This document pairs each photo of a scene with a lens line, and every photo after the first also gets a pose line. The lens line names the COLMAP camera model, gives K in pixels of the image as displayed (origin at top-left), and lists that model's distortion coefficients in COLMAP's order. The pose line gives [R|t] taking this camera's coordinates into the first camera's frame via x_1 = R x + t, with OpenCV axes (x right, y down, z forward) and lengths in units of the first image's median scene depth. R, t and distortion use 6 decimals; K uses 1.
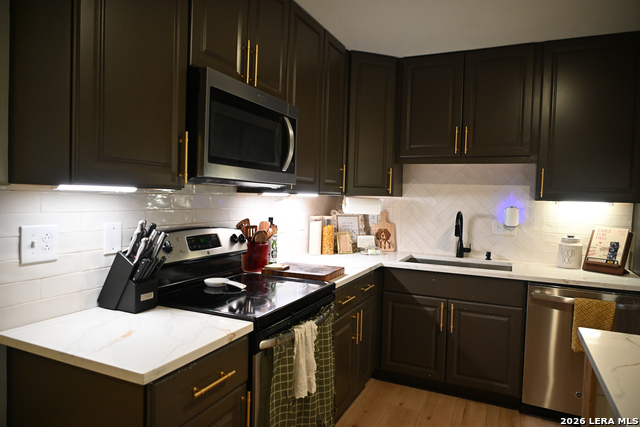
lens RADIAL K [[419.7, 0, 320.1], [0, 419.7, 213.4], [0, 0, 1]] dist [-0.002157, -0.002384]
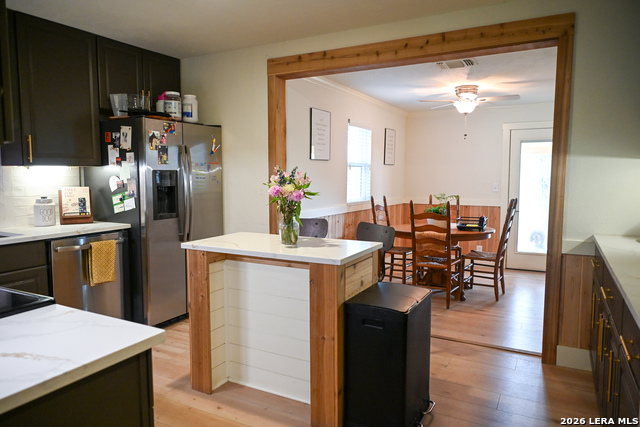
lens RADIAL K [[419.7, 0, 320.0], [0, 419.7, 211.8], [0, 0, 1]] dist [-0.002157, -0.002384]
pose [[0.080199, -0.123802, 0.989061, -0.485023], [0.040139, 0.991853, 0.120897, -0.014200], [-0.995970, 0.030004, 0.084515, 0.167379]]
